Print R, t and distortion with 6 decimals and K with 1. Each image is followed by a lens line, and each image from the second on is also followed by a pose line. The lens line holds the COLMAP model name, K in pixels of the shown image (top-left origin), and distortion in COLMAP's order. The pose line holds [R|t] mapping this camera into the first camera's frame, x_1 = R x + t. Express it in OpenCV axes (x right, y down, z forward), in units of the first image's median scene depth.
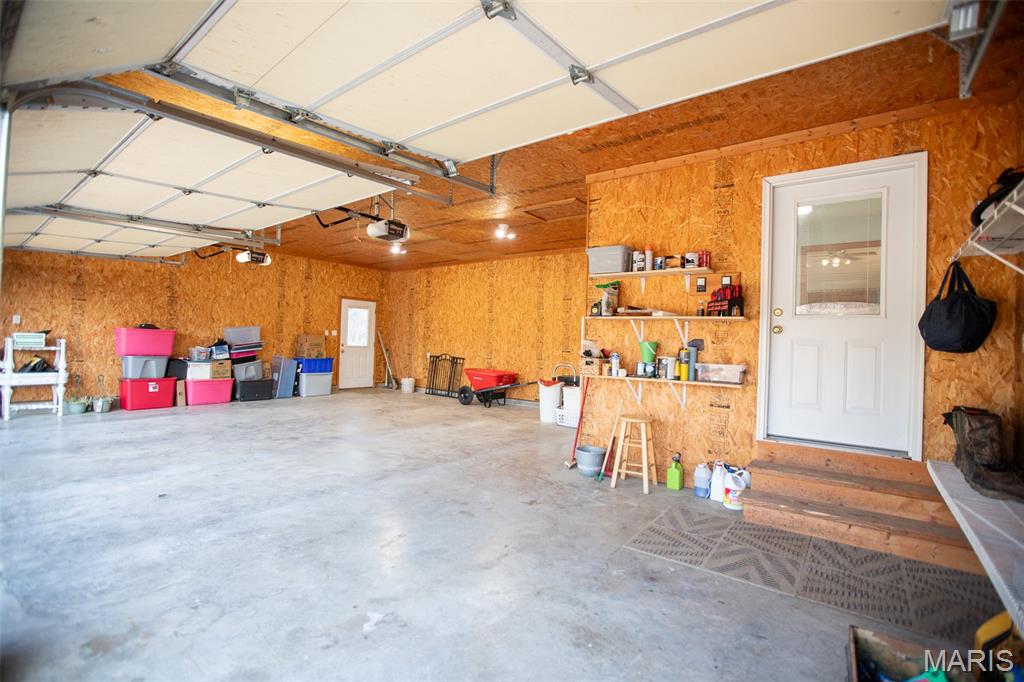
lens RADIAL K [[466.1, 0, 511.9], [0, 466.1, 335.3], [0, 0, 1]] dist [-0.051543, 0.019008]
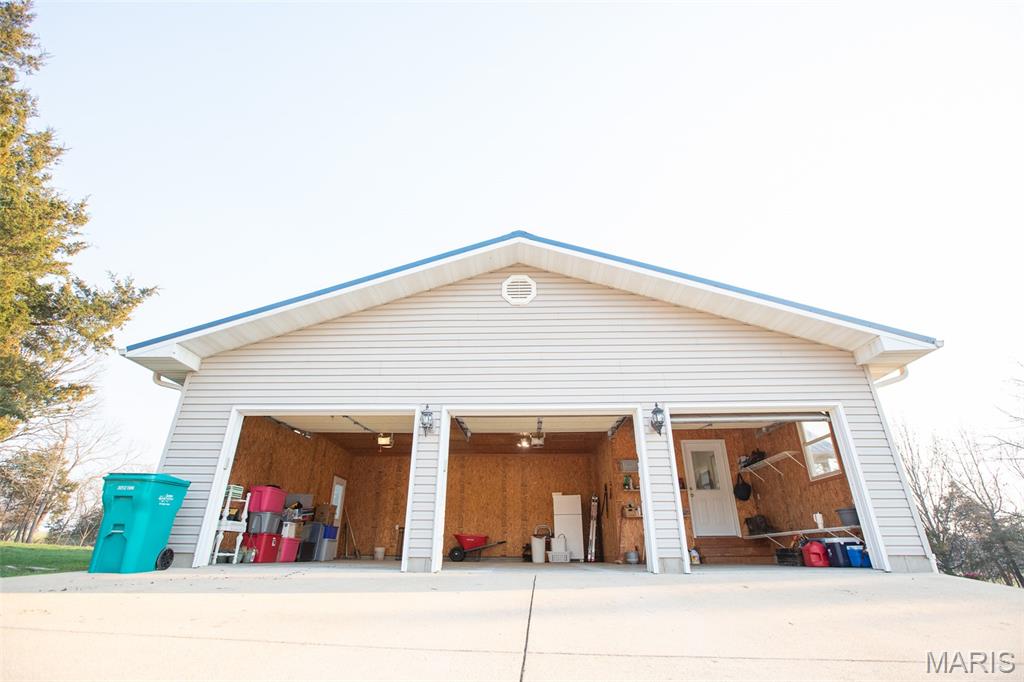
lens RADIAL K [[466.1, 0, 511.9], [0, 466.1, 335.3], [0, 0, 1]] dist [-0.051543, 0.019008]
pose [[0.814938, 0.225046, 0.534070, -1.128504], [0.011790, 0.914899, -0.403510, 0.118878], [-0.579428, 0.335132, 0.742933, -0.424819]]
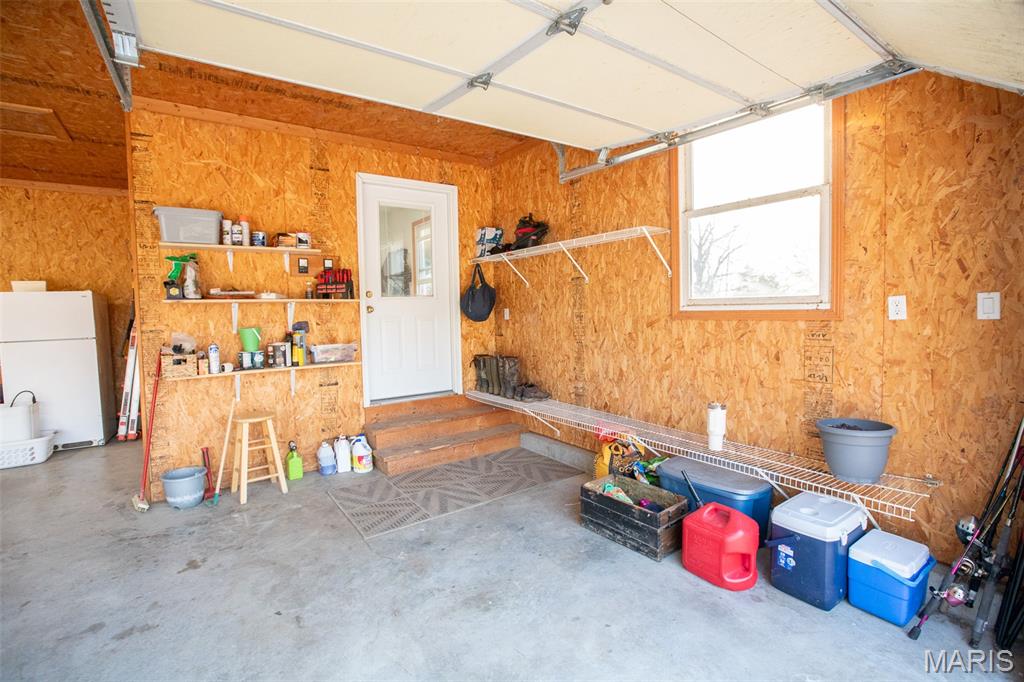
lens RADIAL K [[466.1, 0, 511.9], [0, 466.1, 335.3], [0, 0, 1]] dist [-0.051543, 0.019008]
pose [[0.300274, -0.091589, 0.949446, -0.240373], [0.018154, 0.995748, 0.090314, -0.026154], [-0.953680, -0.009882, 0.300660, 0.173284]]
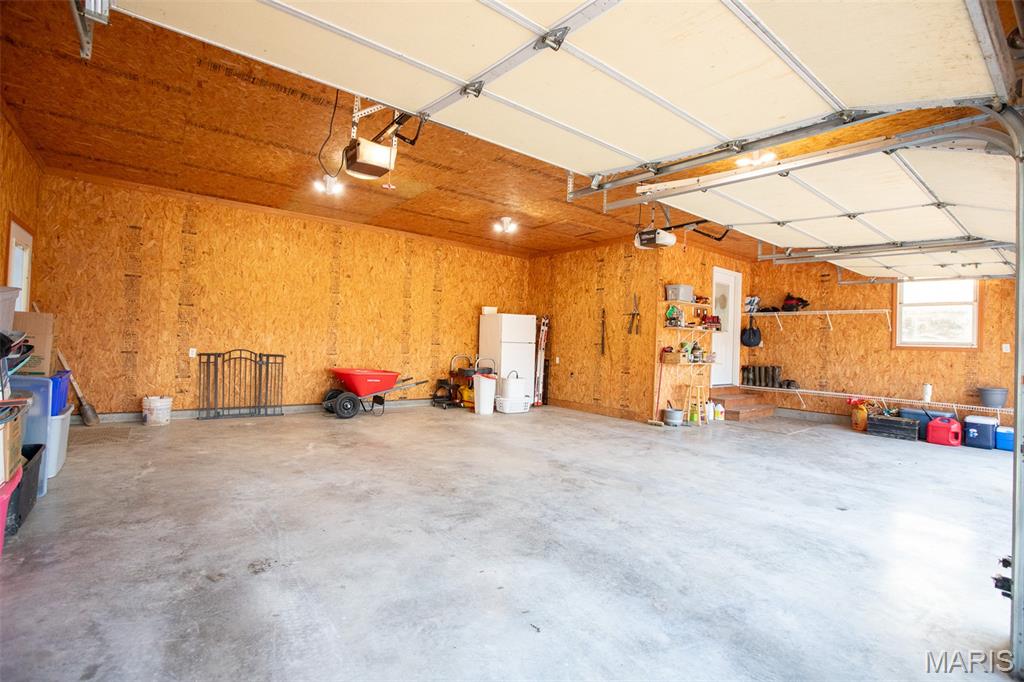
lens RADIAL K [[466.1, 0, 511.9], [0, 466.1, 335.3], [0, 0, 1]] dist [-0.051543, 0.019008]
pose [[0.249261, -0.006065, 0.968417, -1.006953], [-0.043784, 0.998887, 0.017525, -0.009470], [-0.967446, -0.046769, 0.248718, 0.770739]]
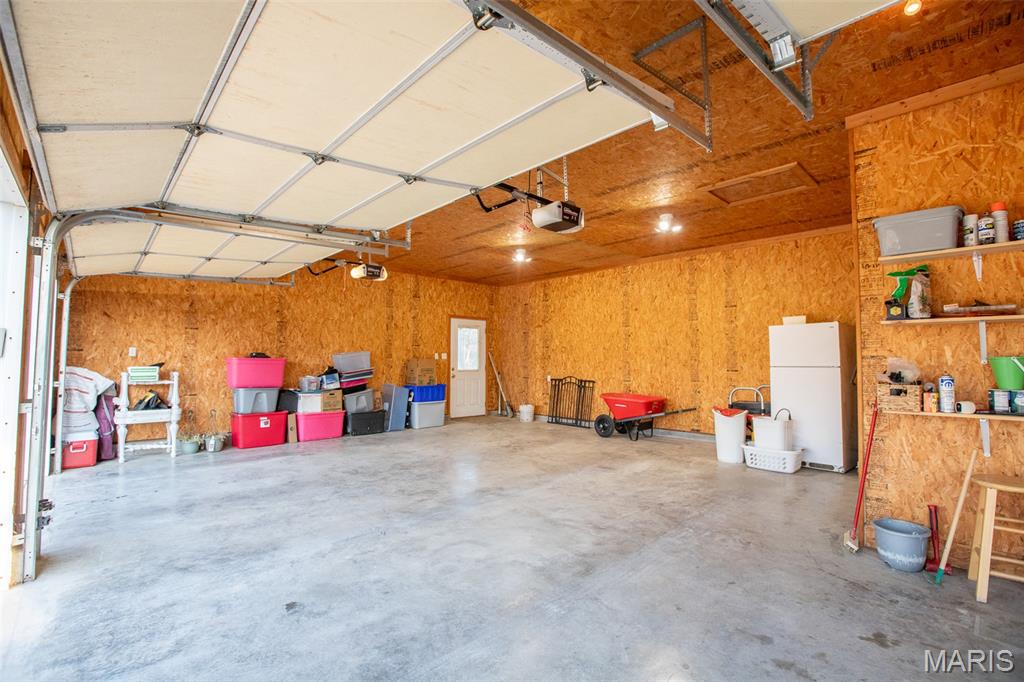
lens RADIAL K [[466.1, 0, 511.9], [0, 466.1, 335.3], [0, 0, 1]] dist [-0.051543, 0.019008]
pose [[0.986268, -0.036958, -0.160964, -0.166880], [0.030615, 0.998660, -0.041714, -0.006116], [0.162290, 0.036213, 0.986078, 0.191423]]
